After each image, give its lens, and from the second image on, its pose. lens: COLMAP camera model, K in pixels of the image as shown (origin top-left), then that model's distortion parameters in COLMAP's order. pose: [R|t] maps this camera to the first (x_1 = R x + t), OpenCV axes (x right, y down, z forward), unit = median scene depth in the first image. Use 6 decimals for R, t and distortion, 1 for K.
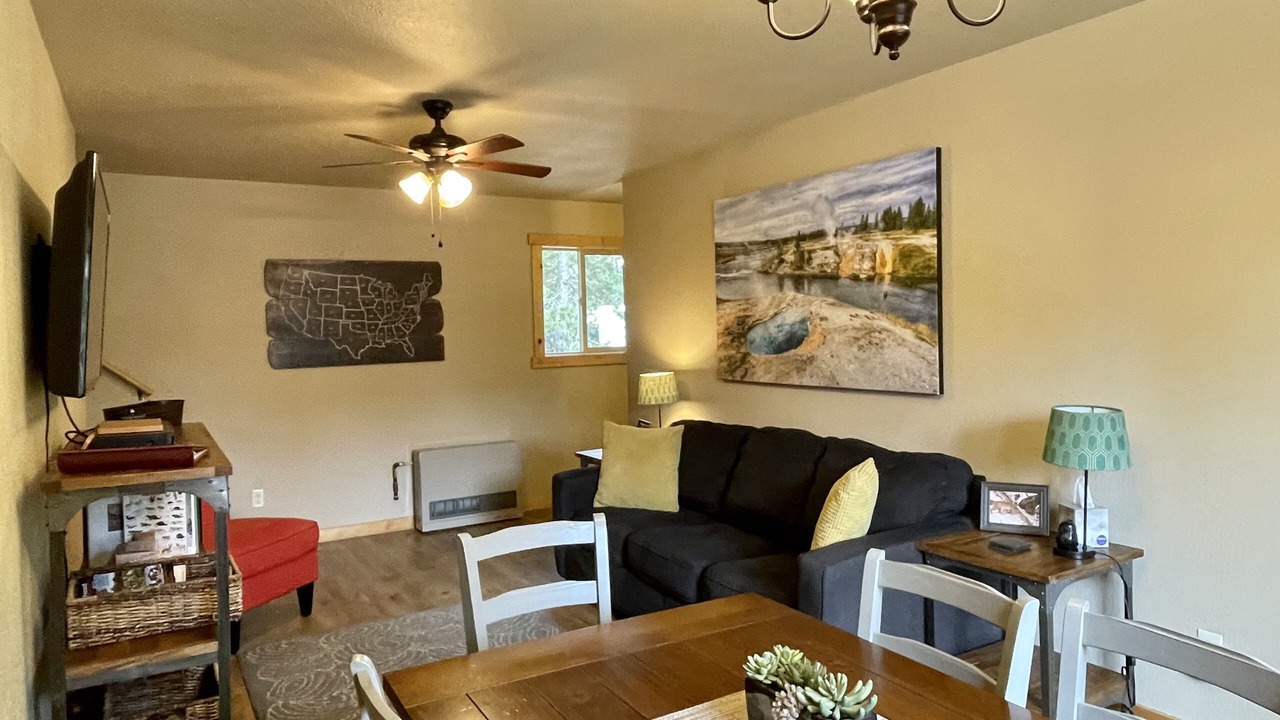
lens RADIAL K [[1053.1, 0, 640.0], [0, 1053.1, 360.0], [0, 0, 1]] dist [0.078370, 0.000872]
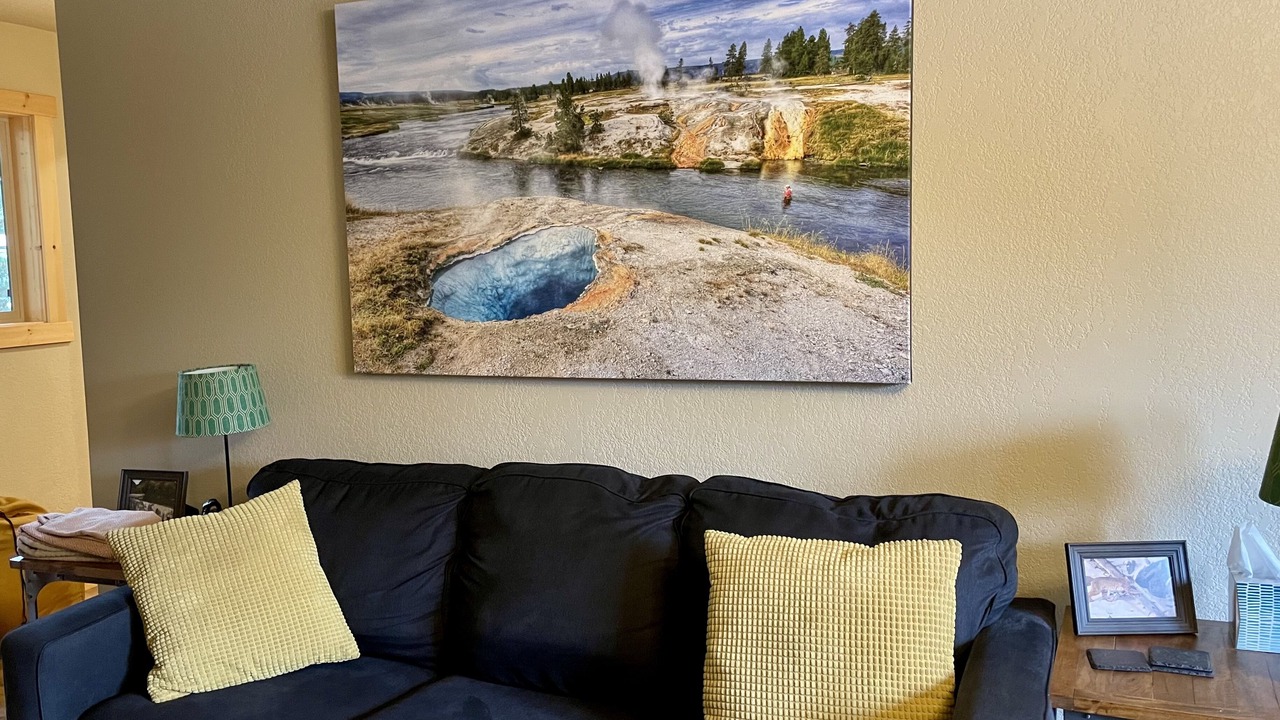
lens RADIAL K [[1053.1, 0, 640.0], [0, 1053.1, 360.0], [0, 0, 1]] dist [0.078370, 0.000872]
pose [[0.784647, -0.053142, 0.617661, -0.146533], [0.029836, 0.998402, 0.047998, -0.009088], [-0.619224, -0.019233, 0.784979, 0.595859]]
